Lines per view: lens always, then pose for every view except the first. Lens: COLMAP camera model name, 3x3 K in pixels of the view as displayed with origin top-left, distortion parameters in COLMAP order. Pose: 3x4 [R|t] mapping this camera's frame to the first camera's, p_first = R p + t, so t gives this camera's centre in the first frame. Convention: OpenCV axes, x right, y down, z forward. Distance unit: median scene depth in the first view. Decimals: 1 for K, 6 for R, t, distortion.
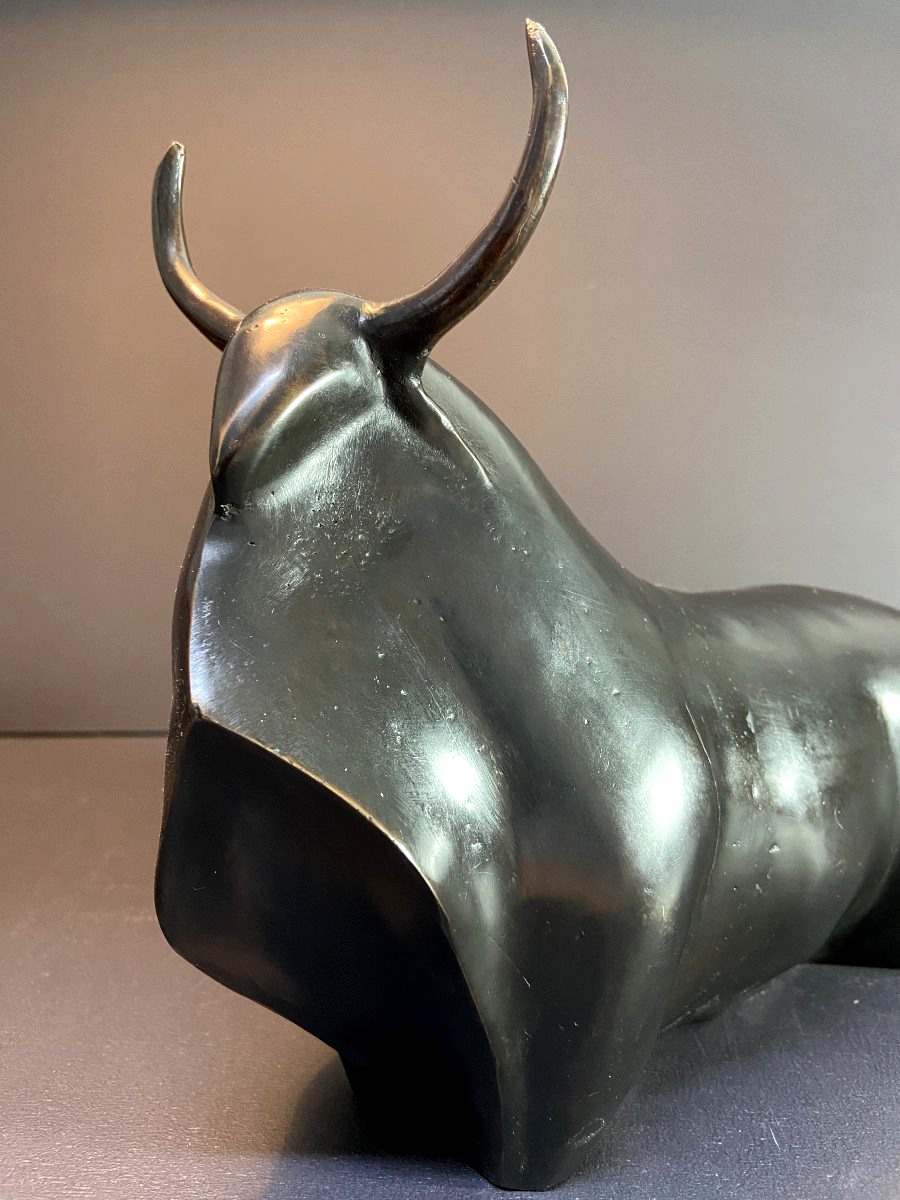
lens RADIAL K [[907.3, 0, 452.8], [0, 907.3, 581.3], [0, 0, 1]] dist [0.138072, -0.190883]
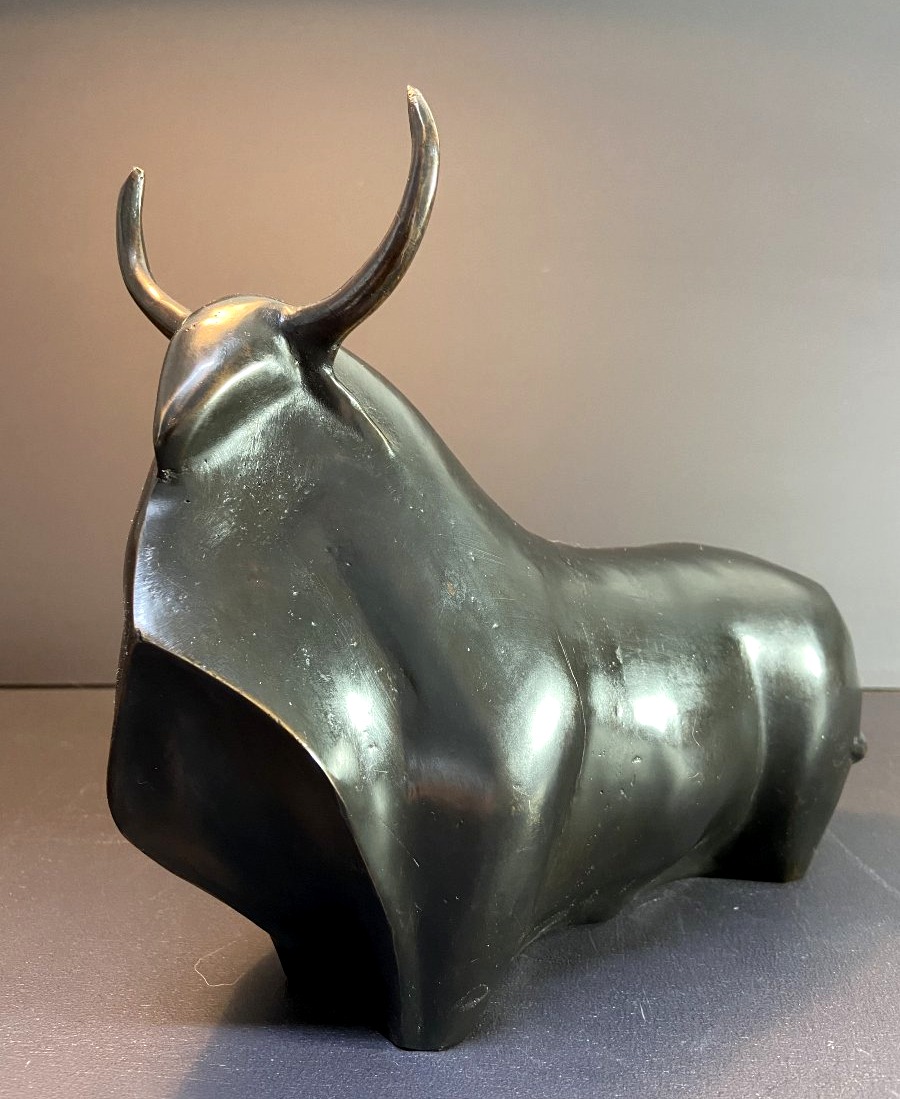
lens RADIAL K [[916.6, 0, 455.3], [0, 916.6, 533.1], [0, 0, 1]] dist [0.142105, -0.192423]
pose [[0.999990, 0.001864, 0.004117, 0.127606], [-0.001785, 0.999817, -0.019045, 0.022897], [-0.004152, 0.019037, 0.999810, -0.235968]]
